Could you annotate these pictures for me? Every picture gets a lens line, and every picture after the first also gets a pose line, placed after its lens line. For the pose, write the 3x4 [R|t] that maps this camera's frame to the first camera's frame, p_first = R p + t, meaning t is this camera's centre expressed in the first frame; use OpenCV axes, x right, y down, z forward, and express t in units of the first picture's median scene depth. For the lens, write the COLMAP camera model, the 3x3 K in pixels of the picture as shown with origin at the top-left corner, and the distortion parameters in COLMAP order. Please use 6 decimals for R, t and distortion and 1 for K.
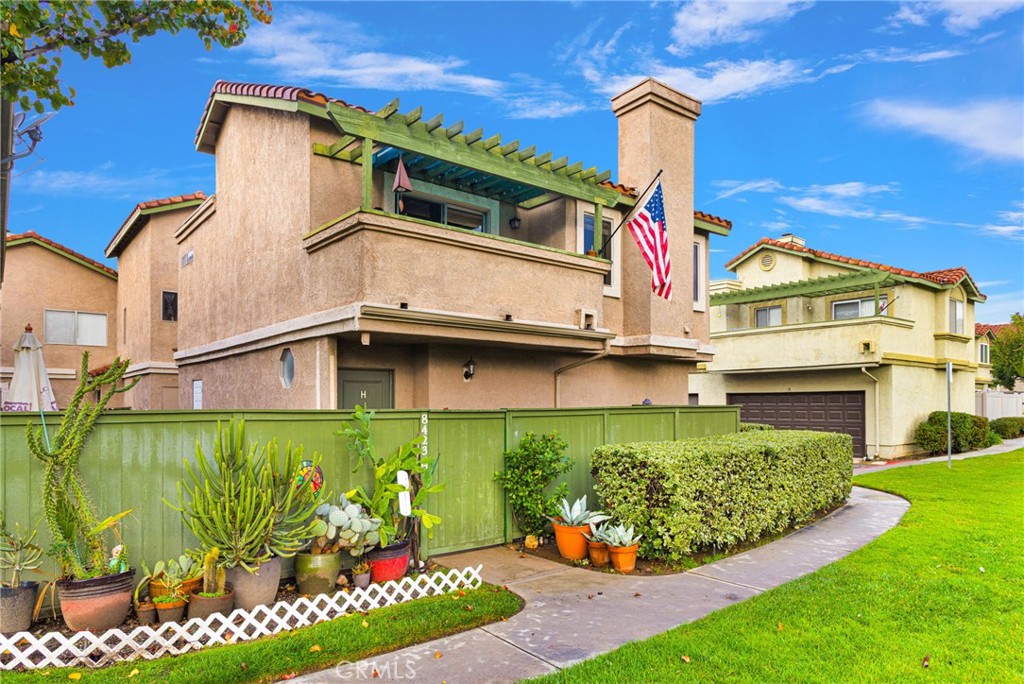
lens RADIAL K [[639.1, 0, 513.1], [0, 639.1, 398.3], [0, 0, 1]] dist [-0.001294, 0.000756]
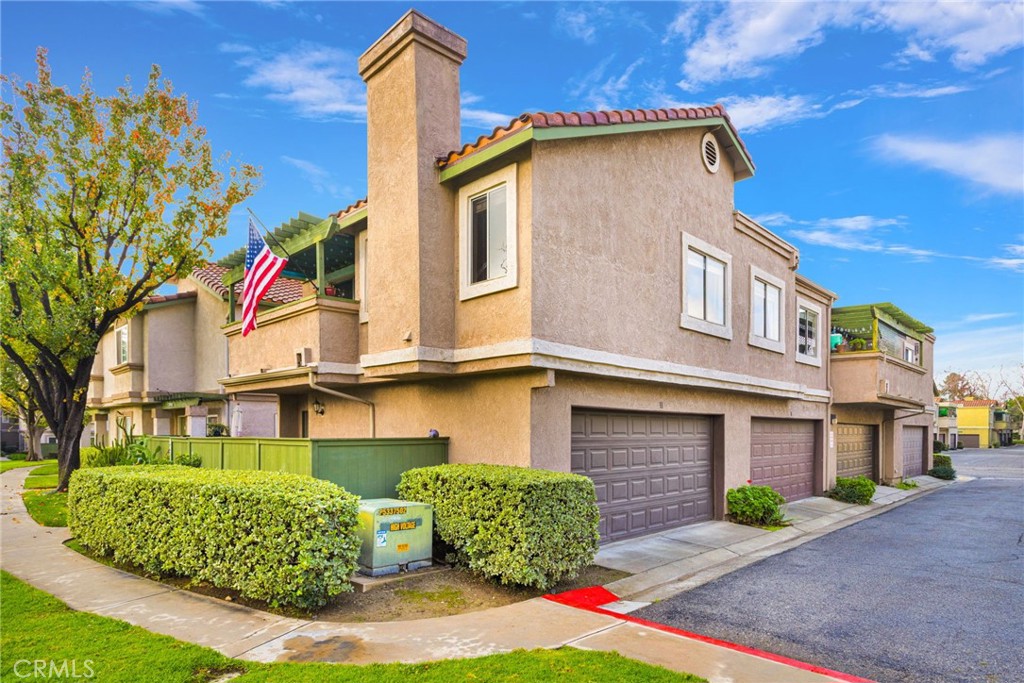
lens RADIAL K [[582.9, 0, 515.1], [0, 582.9, 435.1], [0, 0, 1]] dist [-0.003337, 0.001276]
pose [[0.107340, 0.008932, -0.994182, 1.317838], [0.009105, 0.999909, 0.009967, 0.002510], [0.994181, -0.010122, 0.107249, 1.436369]]
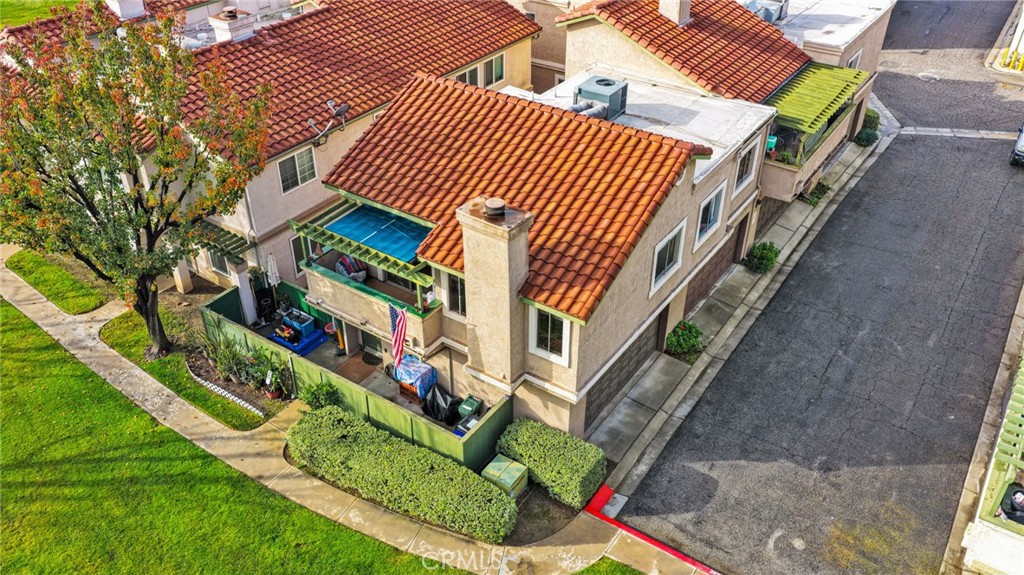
lens RADIAL K [[845.1, 0, 517.2], [0, 845.1, 290.4], [0, 0, 1]] dist [0.001443, 0.015719]
pose [[0.284138, 0.548142, -0.786642, 2.137486], [0.004553, 0.819678, 0.572806, -1.716394], [0.958773, -0.166337, 0.230406, 0.897618]]
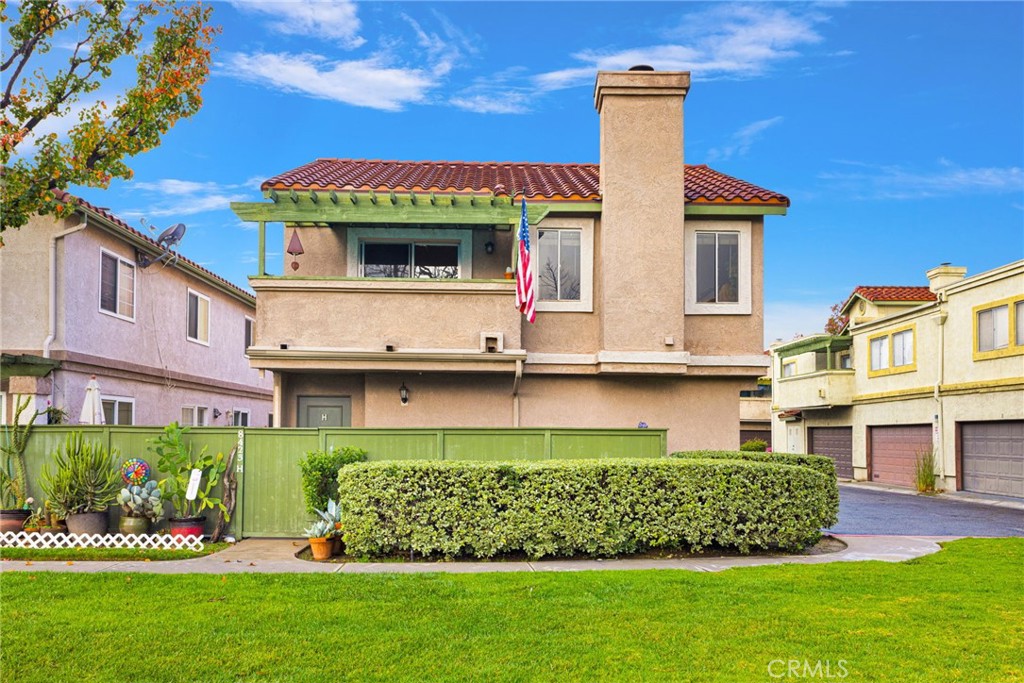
lens RADIAL K [[837.2, 0, 511.3], [0, 837.2, 419.4], [0, 0, 1]] dist [0.005924, 0.004859]
pose [[0.785702, -0.002547, -0.618601, 1.098729], [-0.003510, 0.999957, -0.008576, 0.011495], [0.618596, 0.008910, 0.785659, -0.026066]]
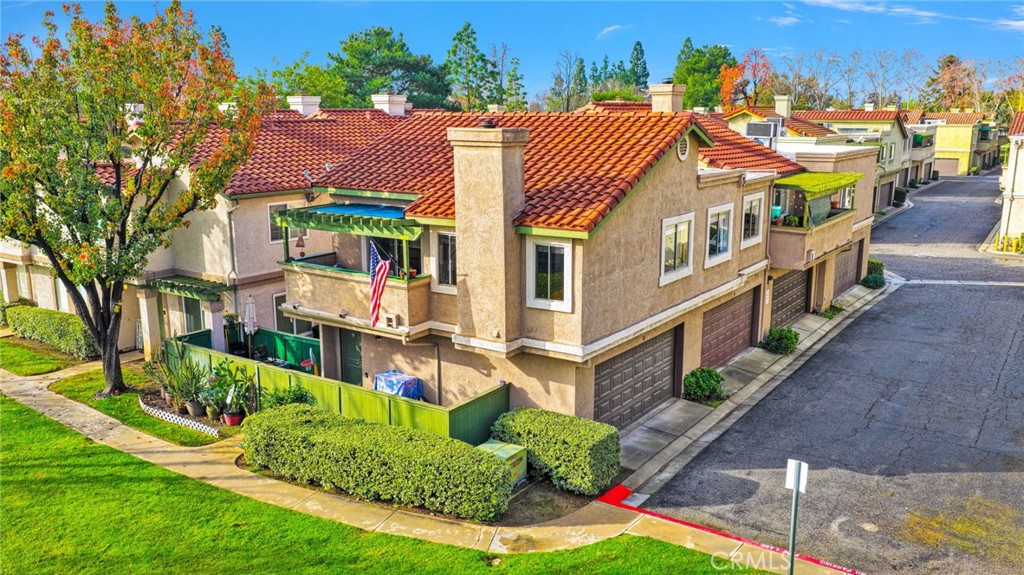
lens RADIAL K [[845.1, 0, 517.2], [0, 845.1, 290.4], [0, 0, 1]] dist [0.001443, 0.015719]
pose [[0.279930, 0.201553, -0.938624, 2.321153], [0.011471, 0.976941, 0.213202, -0.694710], [0.959952, -0.070449, 0.271163, 0.861379]]
